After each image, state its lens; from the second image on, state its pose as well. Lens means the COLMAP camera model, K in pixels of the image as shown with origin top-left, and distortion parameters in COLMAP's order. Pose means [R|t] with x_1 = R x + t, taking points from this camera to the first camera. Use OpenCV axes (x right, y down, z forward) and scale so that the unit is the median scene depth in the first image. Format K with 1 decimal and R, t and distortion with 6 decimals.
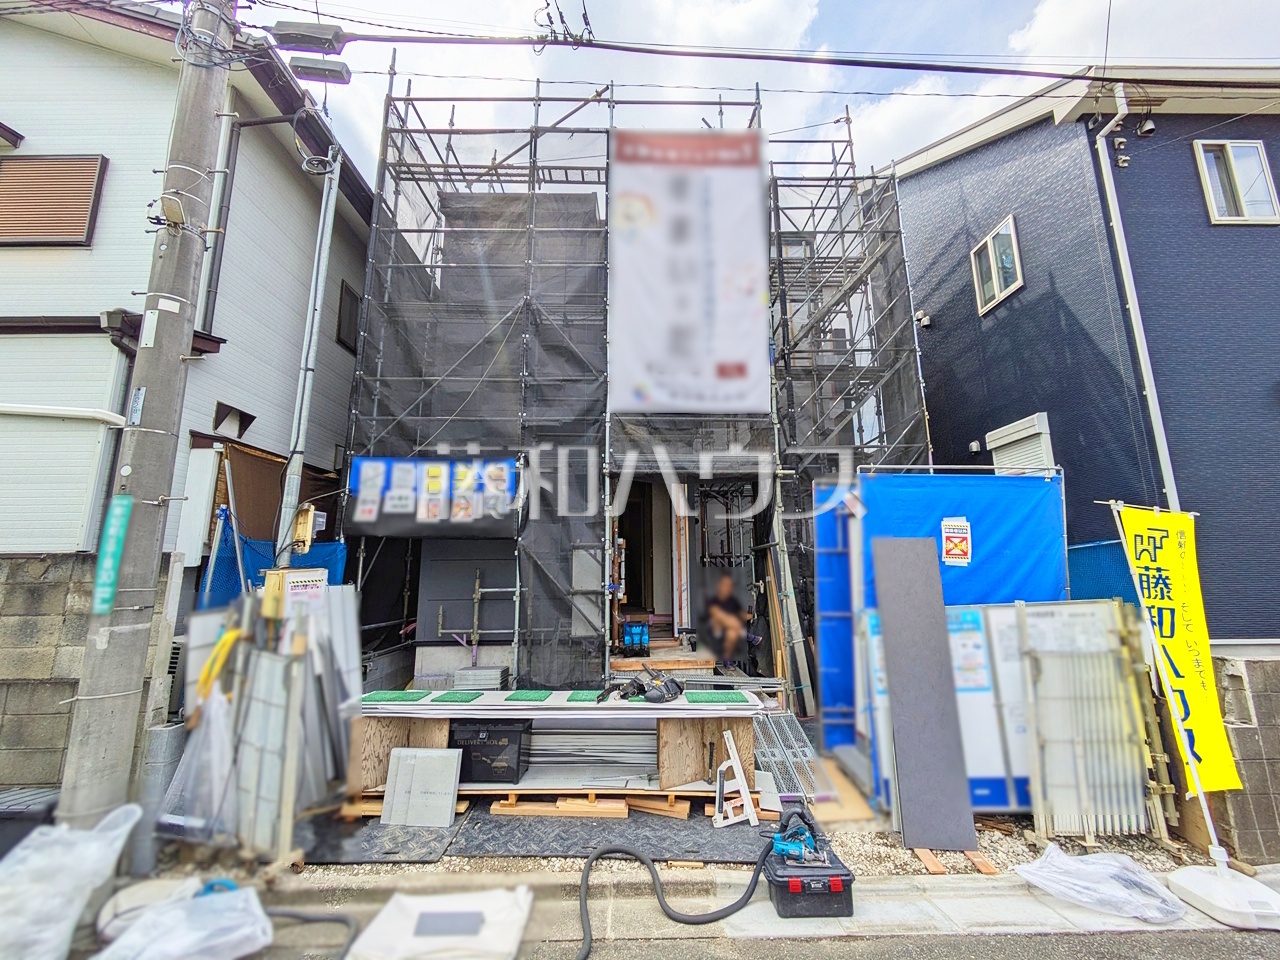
lens RADIAL K [[506.8, 0, 639.4], [0, 506.8, 479.0], [0, 0, 1]] dist [-0.003539, 0.002320]
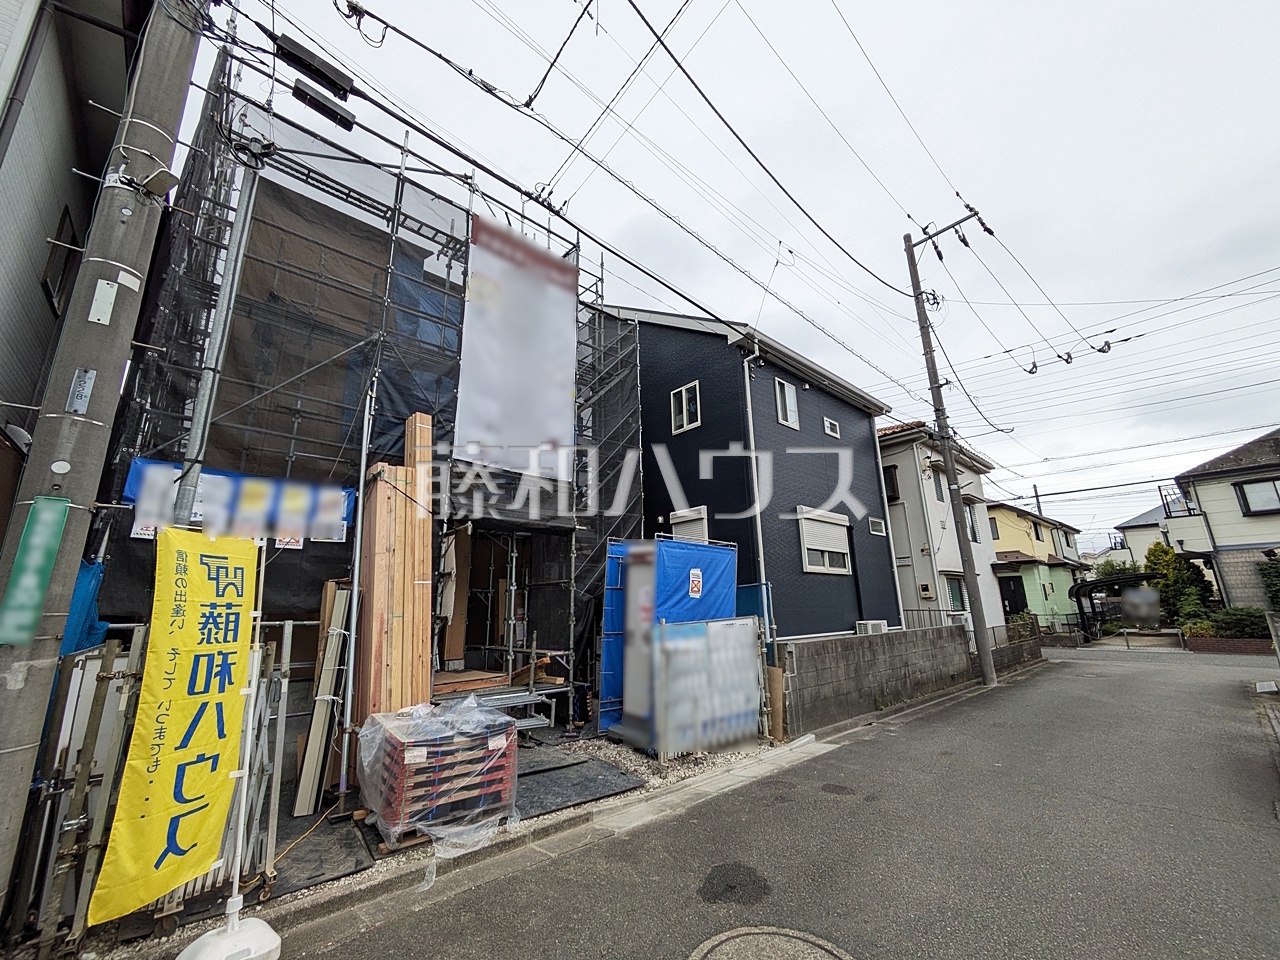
lens RADIAL K [[508.6, 0, 640.0], [0, 508.6, 480.0], [0, 0, 1]] dist [-0.000464, -0.005133]
pose [[0.751957, 0.156747, 0.640306, -0.662190], [-0.108658, 0.987505, -0.114137, -0.004015], [-0.650196, 0.016252, 0.759593, -0.180669]]
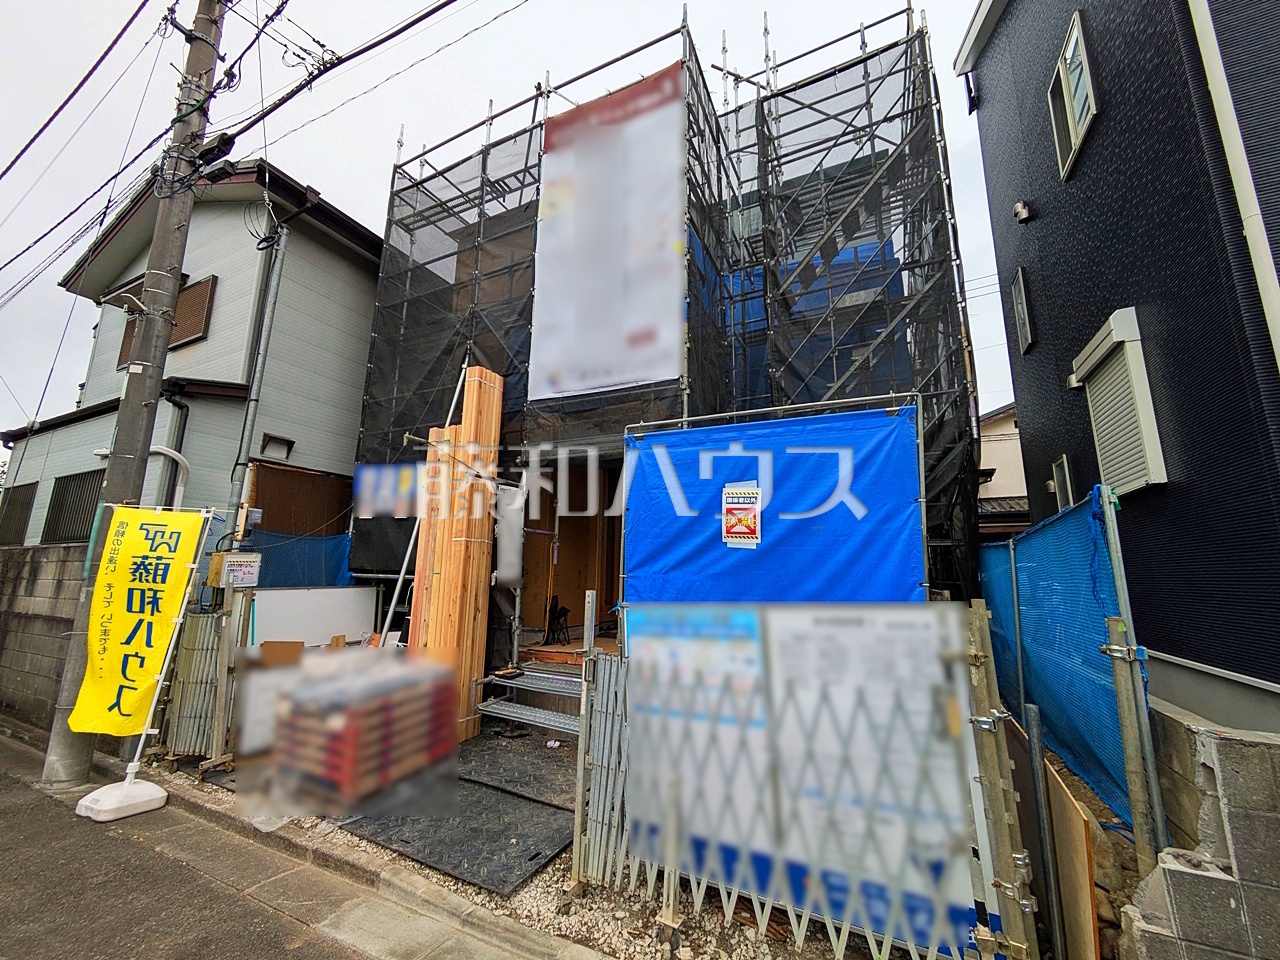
lens RADIAL K [[507.1, 0, 637.3], [0, 507.1, 481.4], [0, 0, 1]] dist [0.000375, 0.000922]
pose [[0.891655, -0.062942, -0.448319, 0.823862], [0.060255, 0.997977, -0.020273, 0.082167], [0.448688, -0.008937, 0.893644, 0.288098]]
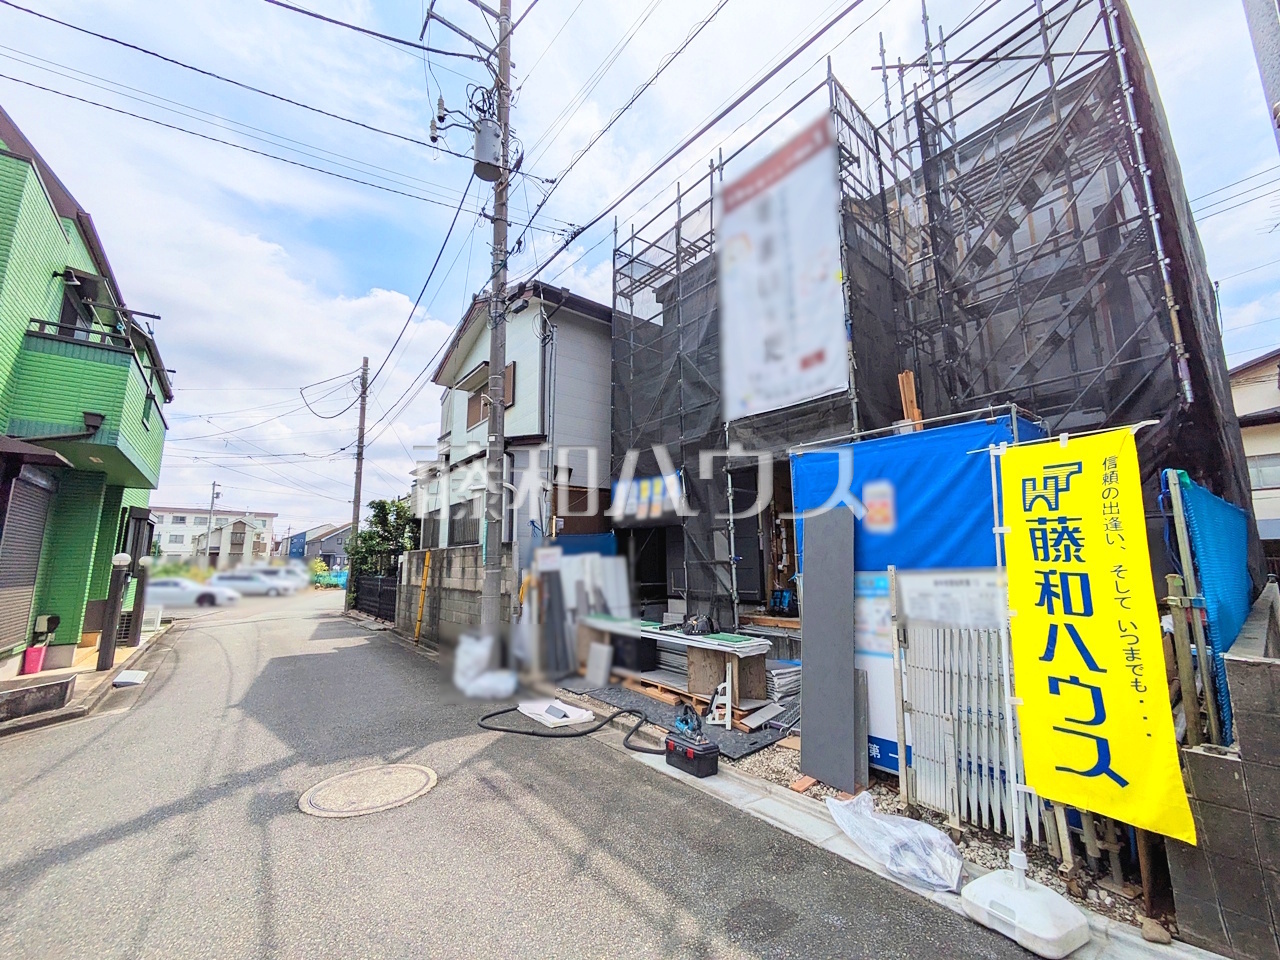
lens RADIAL K [[502.4, 0, 640.3], [0, 502.4, 482.7], [0, 0, 1]] dist [0.000134, 0.000247]
pose [[0.614767, -0.119138, -0.779659, 1.109939], [0.144910, 0.988759, -0.036827, 0.045590], [0.775282, -0.090340, 0.625121, 0.038217]]
